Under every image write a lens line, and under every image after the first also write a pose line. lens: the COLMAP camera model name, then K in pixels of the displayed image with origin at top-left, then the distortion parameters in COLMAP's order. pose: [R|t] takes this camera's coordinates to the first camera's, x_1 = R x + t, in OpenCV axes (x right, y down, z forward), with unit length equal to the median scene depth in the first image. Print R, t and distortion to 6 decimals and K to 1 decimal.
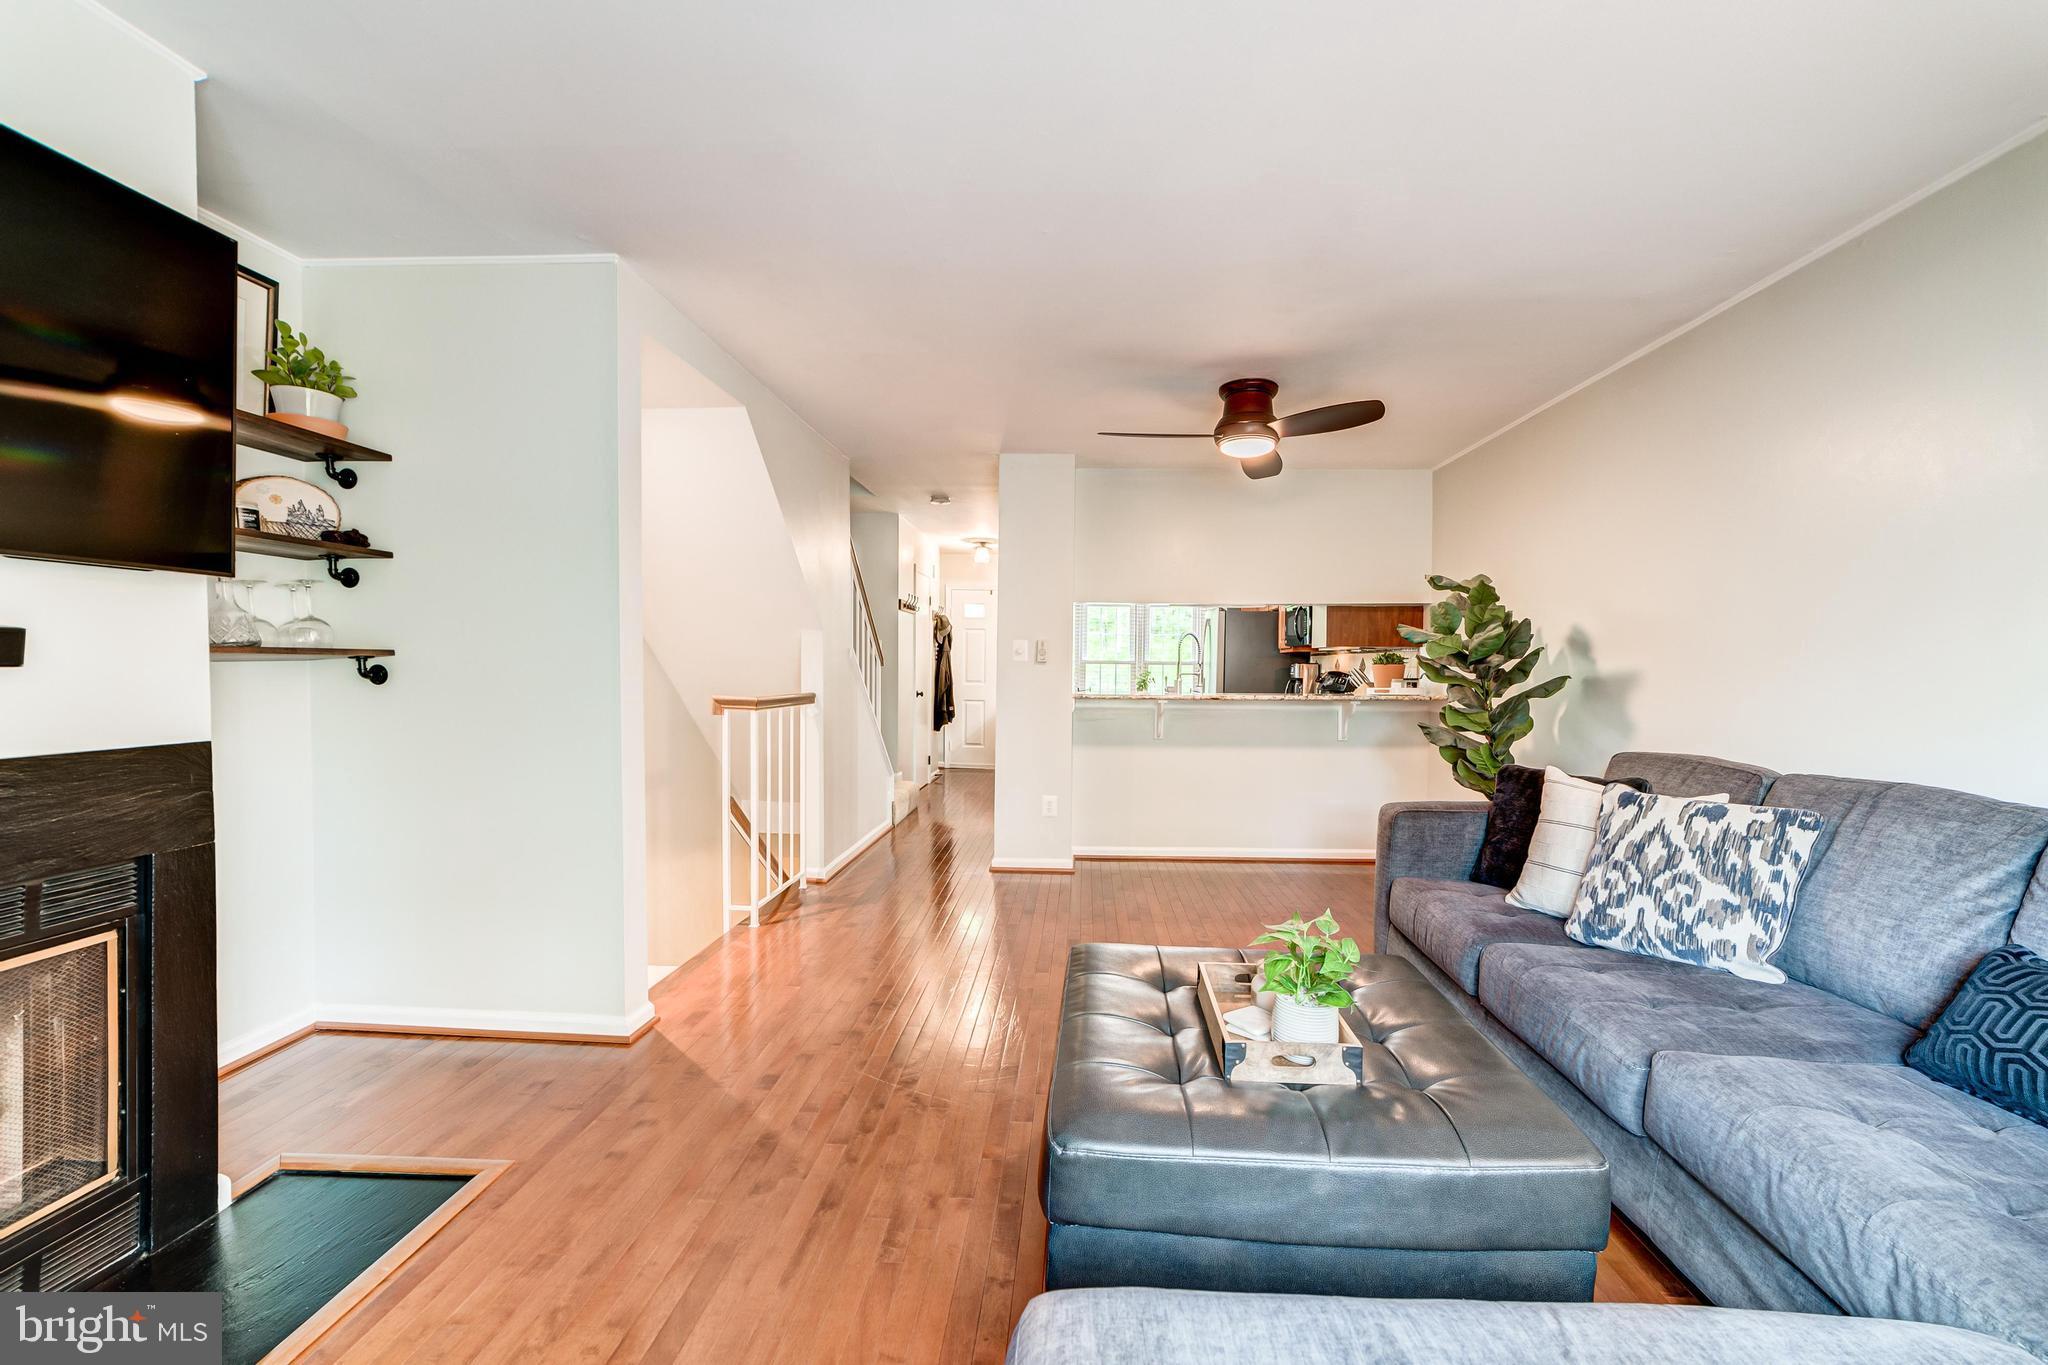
lens RADIAL K [[806.3, 0, 1035.6], [0, 806.3, 709.4], [0, 0, 1]] dist [-0.012140, 0.000126]
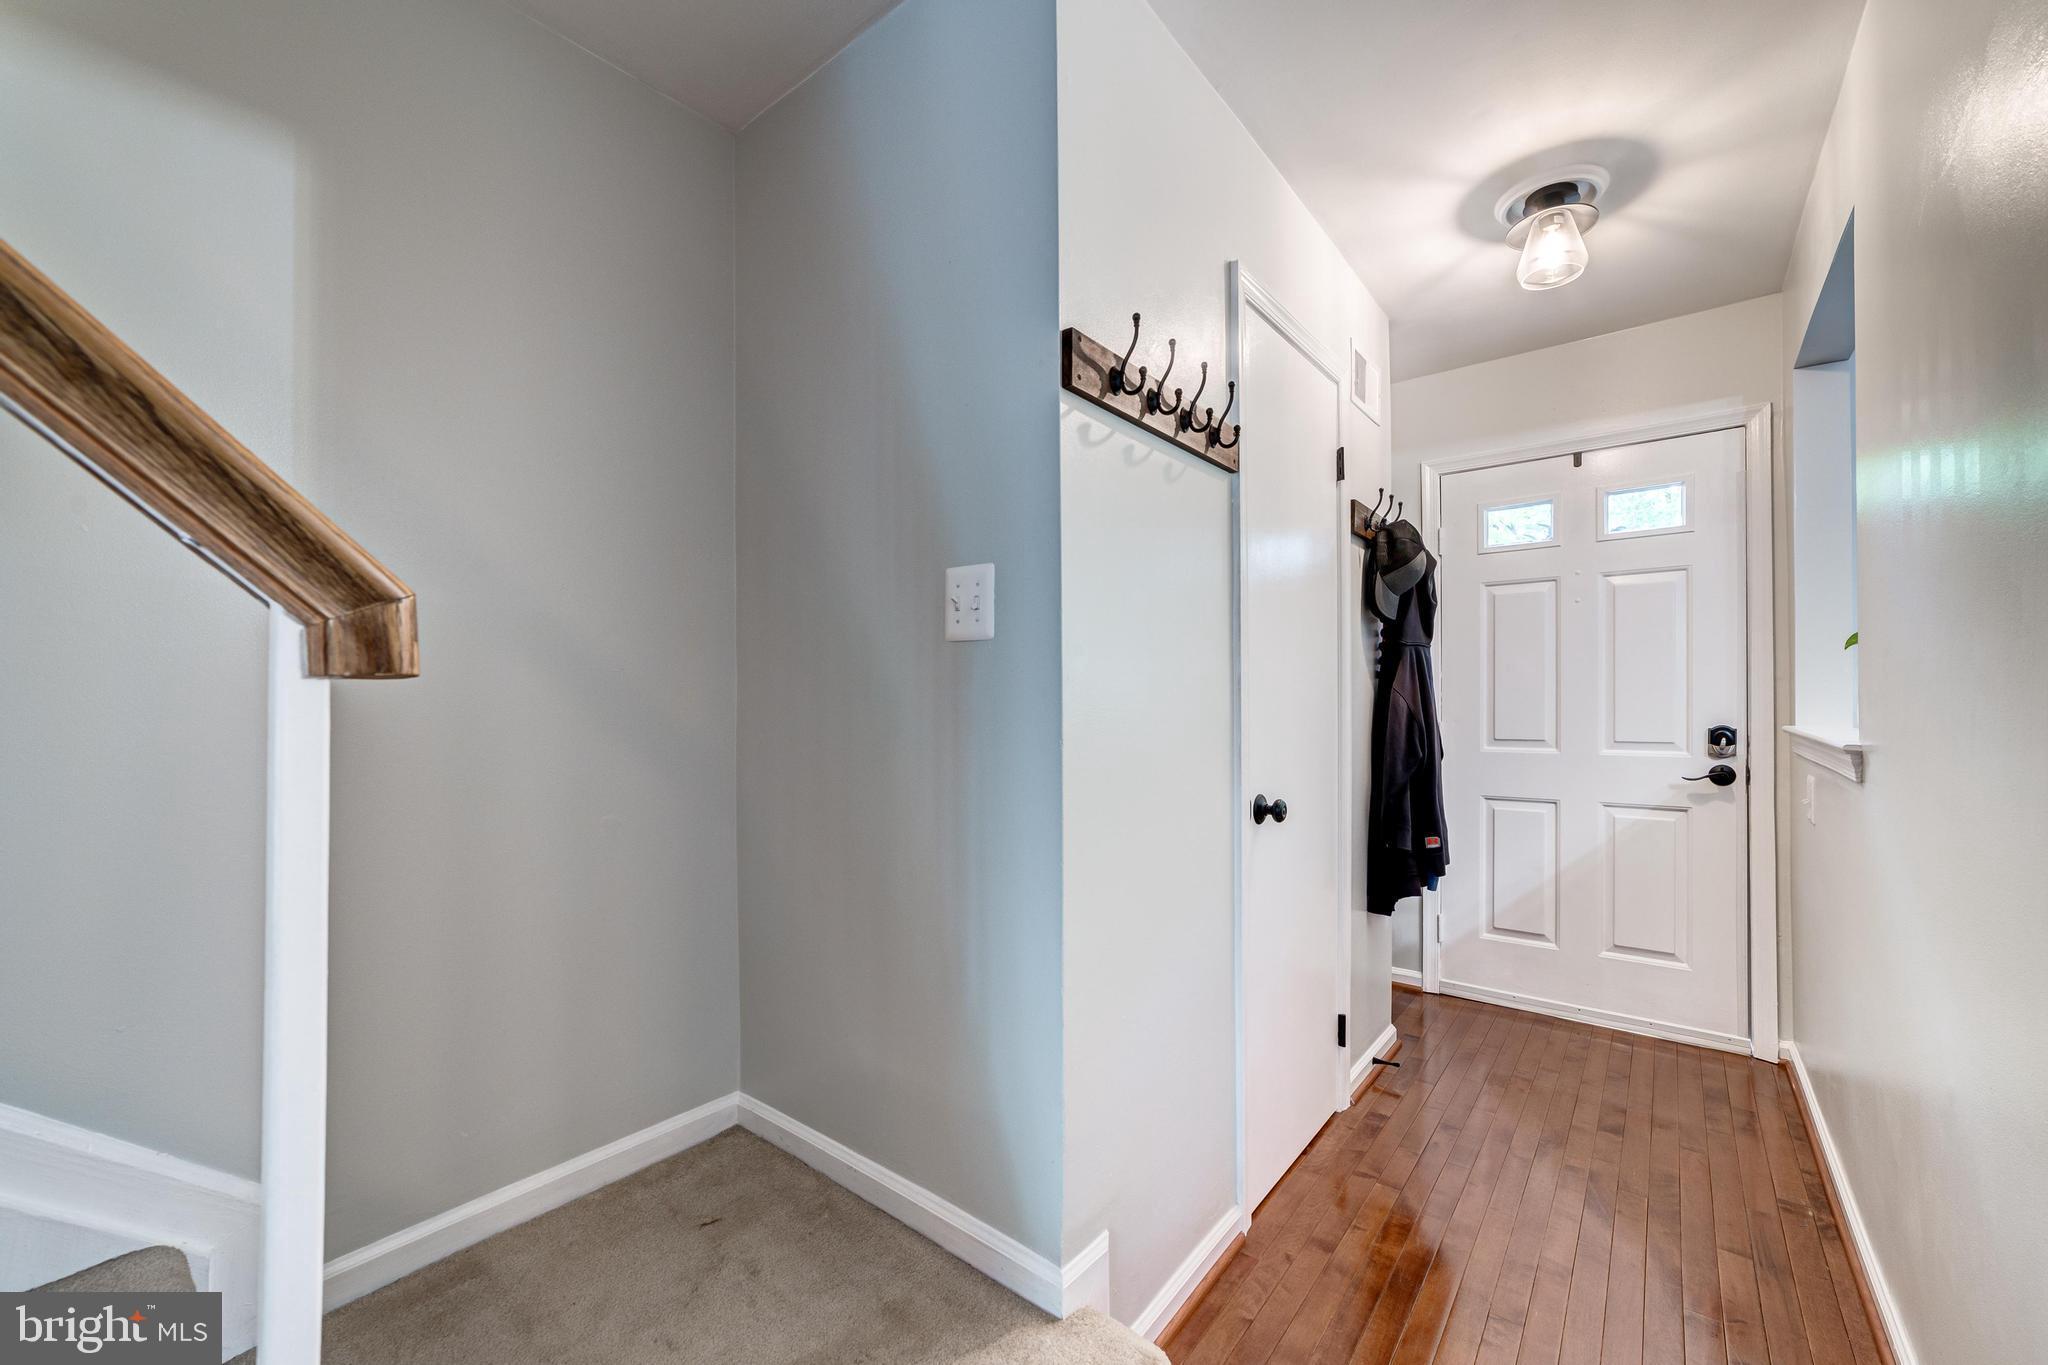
lens RADIAL K [[806.3, 0, 1035.6], [0, 806.3, 709.4], [0, 0, 1]] dist [-0.012140, 0.000126]
pose [[0.819900, -0.013235, -0.572354, -0.055673], [-0.018274, 0.998618, -0.049270, -0.032032], [0.572216, 0.050856, 0.818525, 0.678984]]
